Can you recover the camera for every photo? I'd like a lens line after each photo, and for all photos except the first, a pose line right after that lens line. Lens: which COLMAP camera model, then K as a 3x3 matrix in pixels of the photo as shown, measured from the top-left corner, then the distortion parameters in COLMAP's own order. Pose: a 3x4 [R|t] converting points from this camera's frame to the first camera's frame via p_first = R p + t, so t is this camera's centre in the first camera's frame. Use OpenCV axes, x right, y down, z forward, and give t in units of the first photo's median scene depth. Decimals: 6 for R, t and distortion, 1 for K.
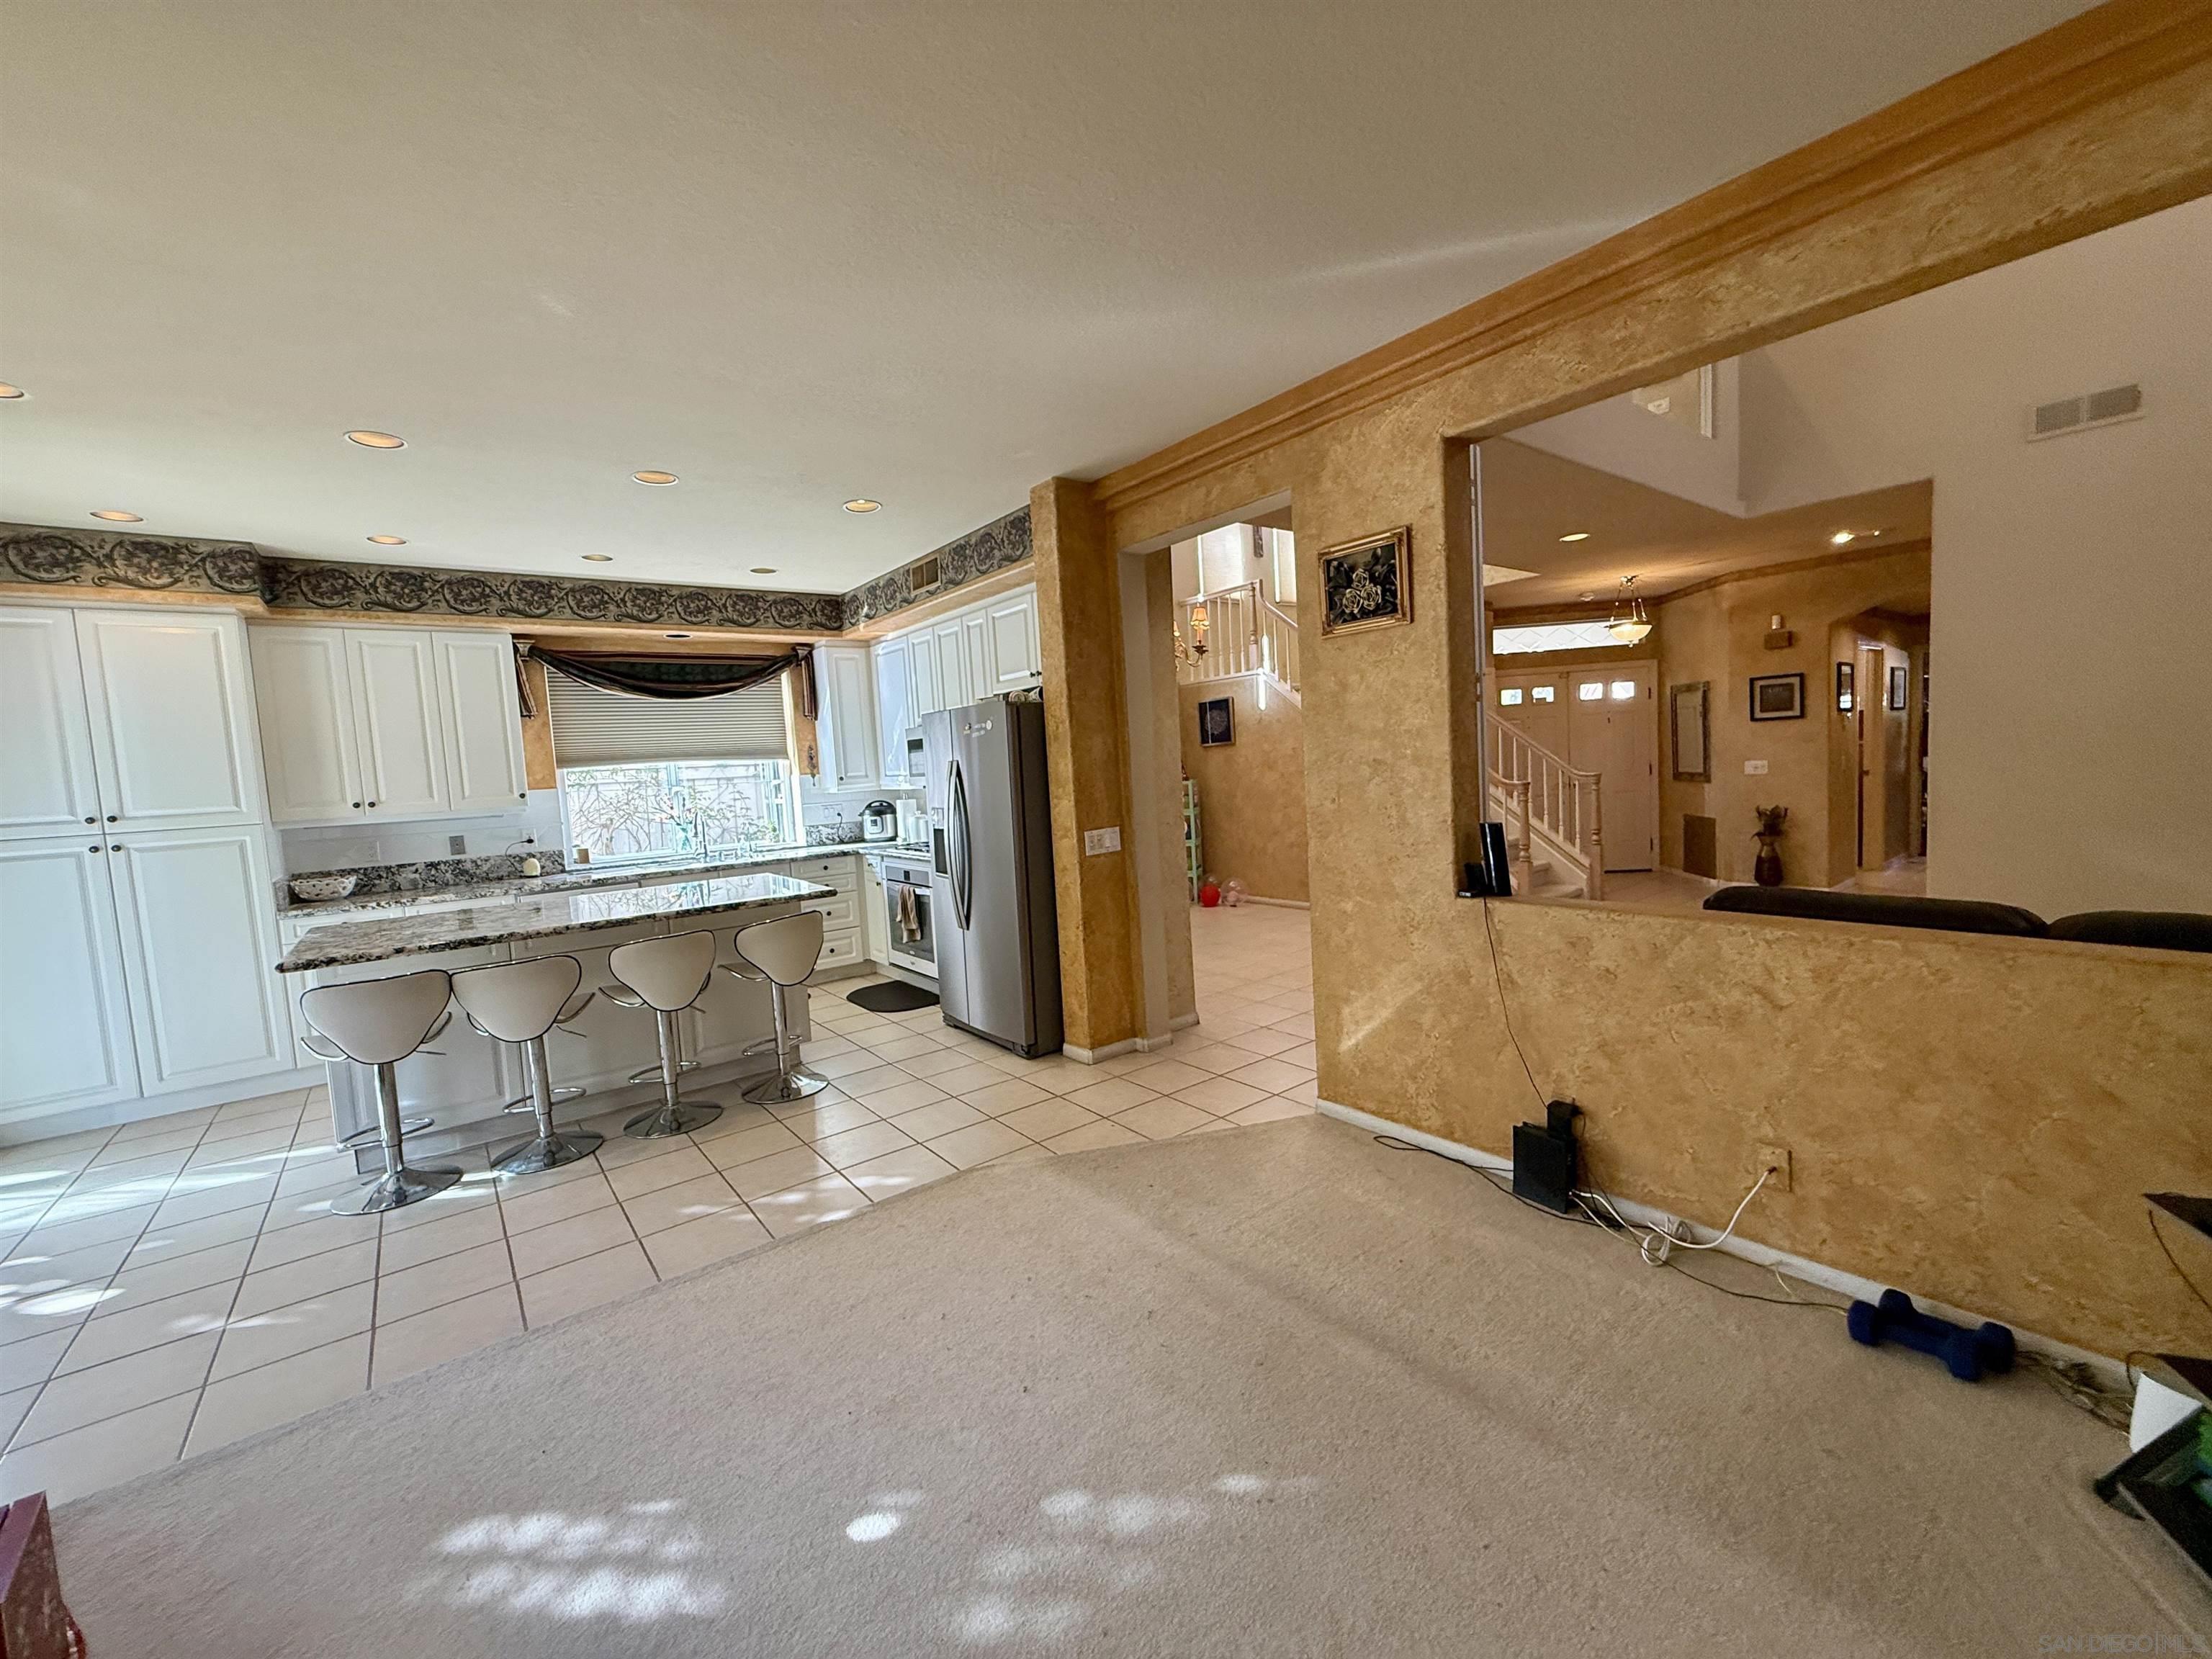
lens RADIAL K [[881.4, 0, 1101.0], [0, 881.4, 827.9], [0, 0, 1]] dist [0.000285, 0.000204]
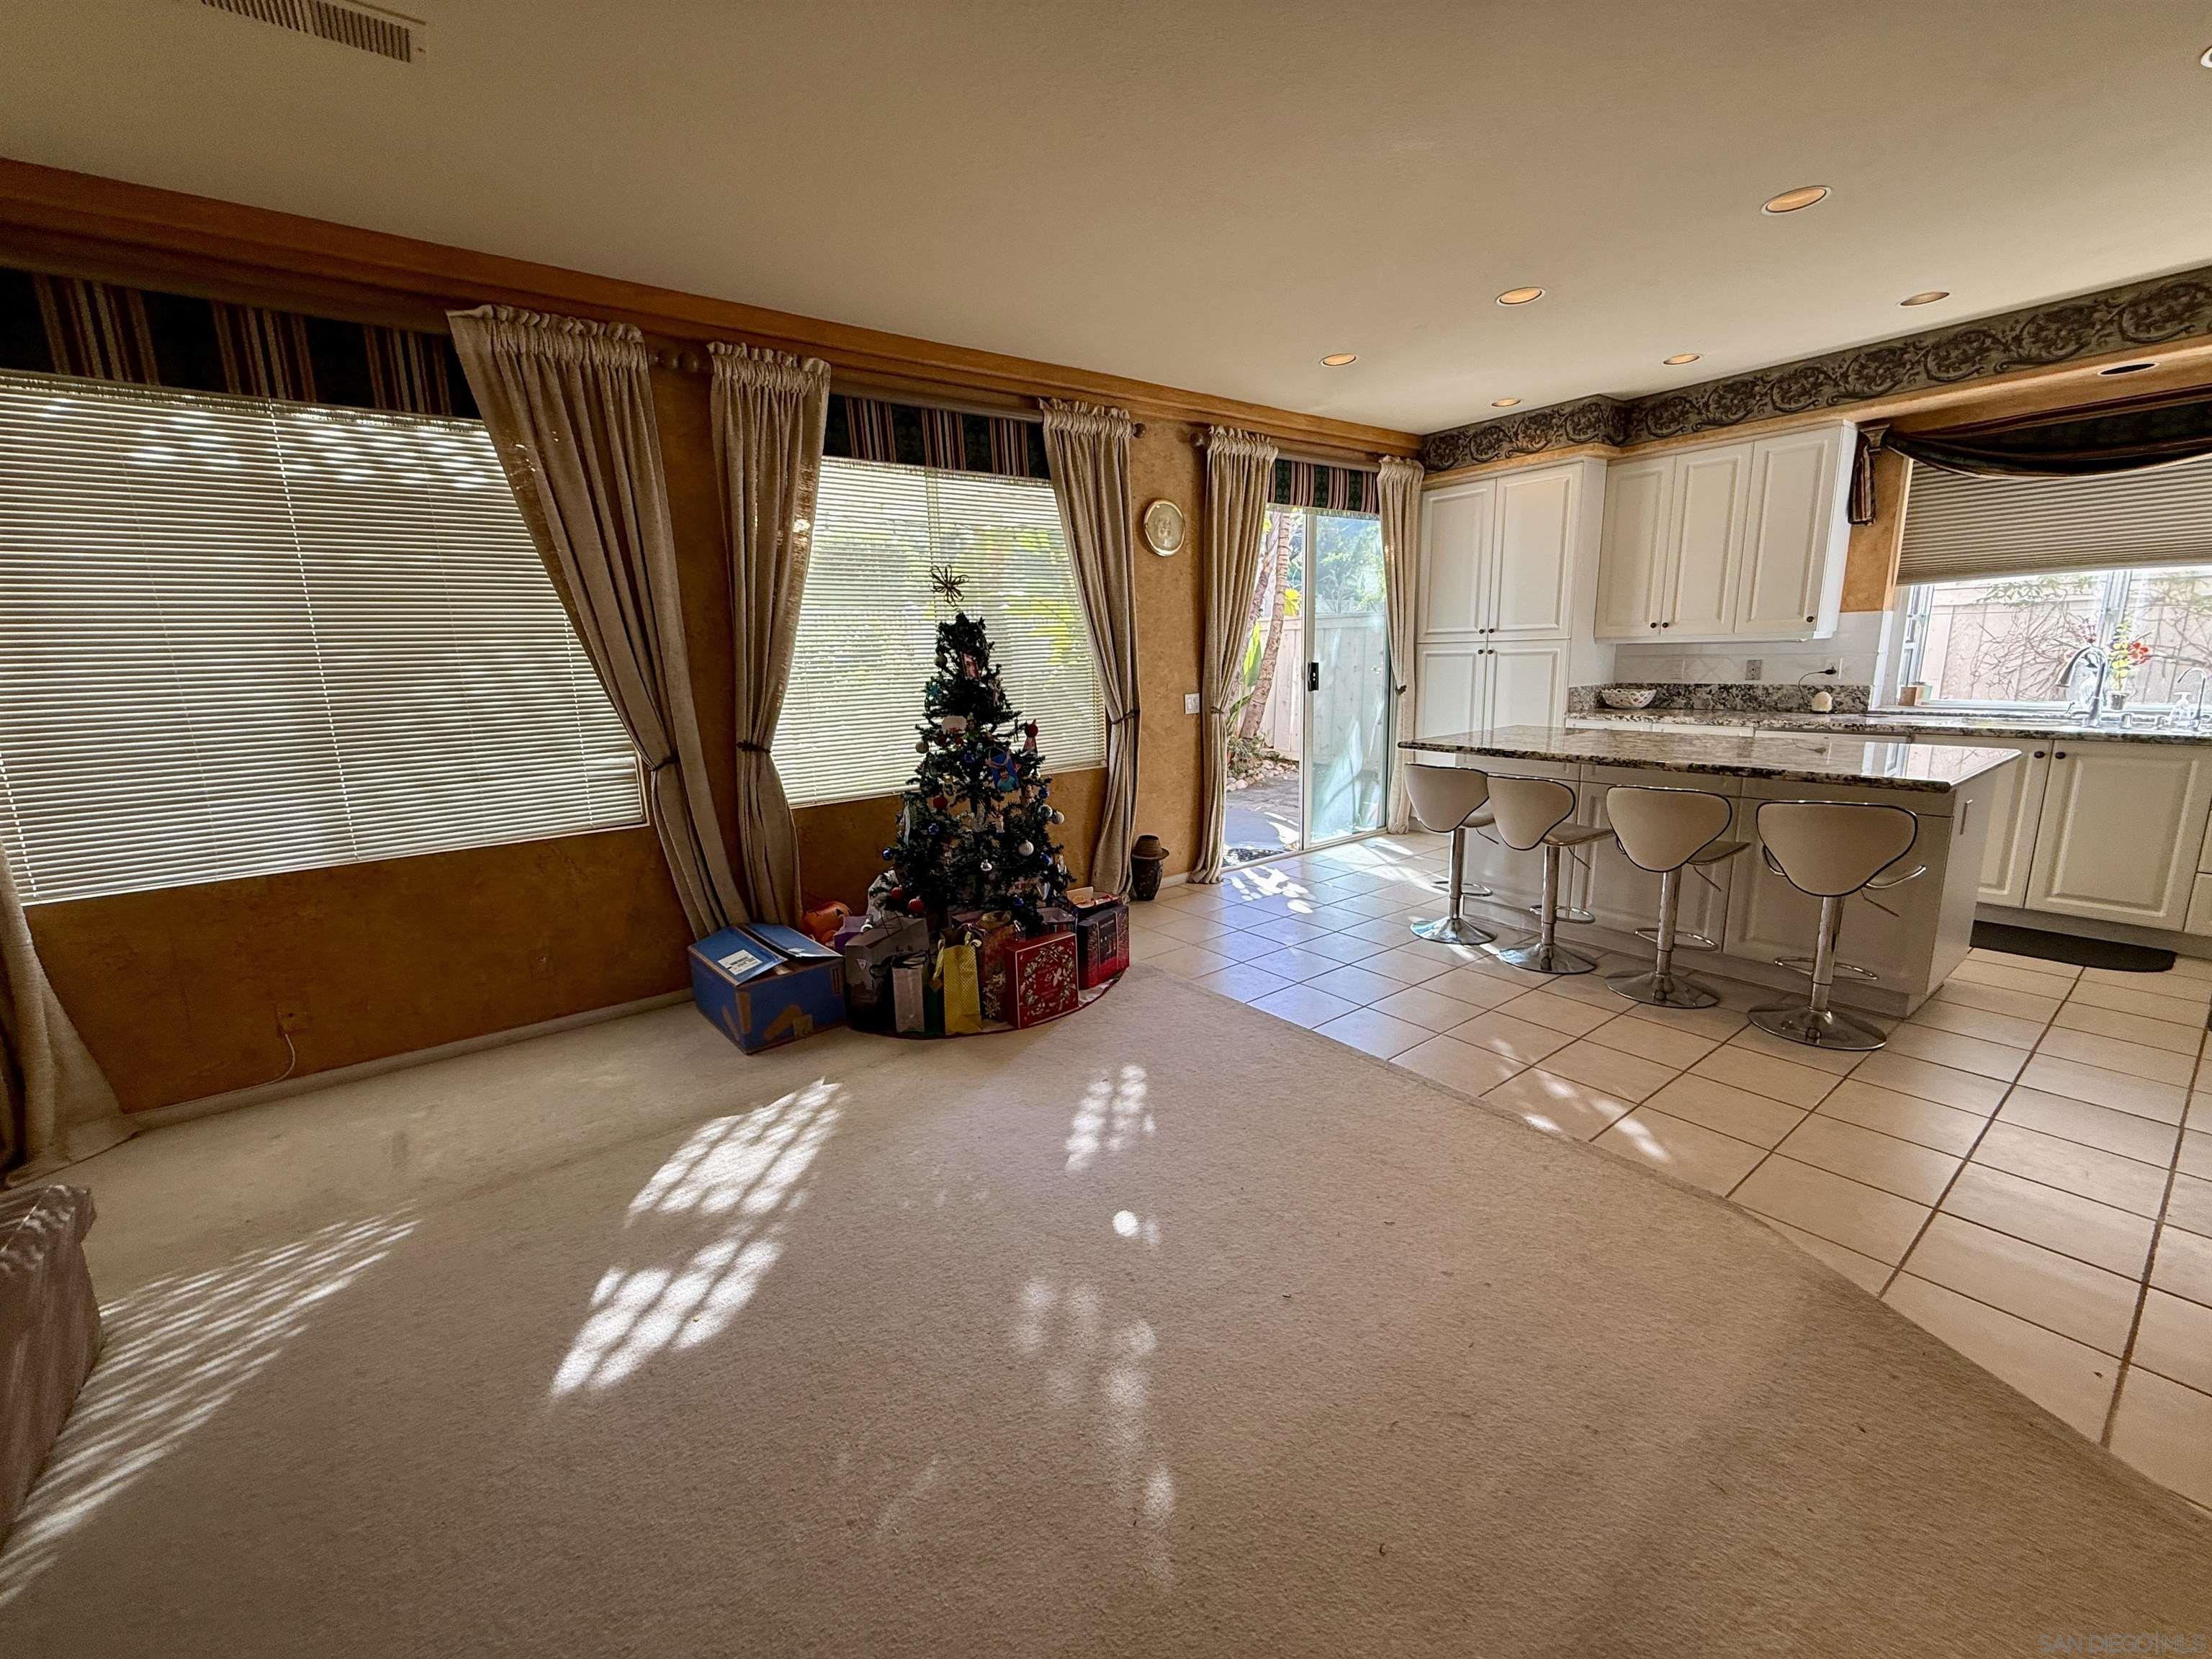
lens RADIAL K [[881.4, 0, 1101.0], [0, 881.4, 827.9], [0, 0, 1]] dist [0.000285, 0.000204]
pose [[-0.013748, 0.252778, -0.967427, 0.370154], [-0.042374, 0.966502, 0.253138, -0.038829], [0.999007, 0.044474, -0.002576, 0.415230]]
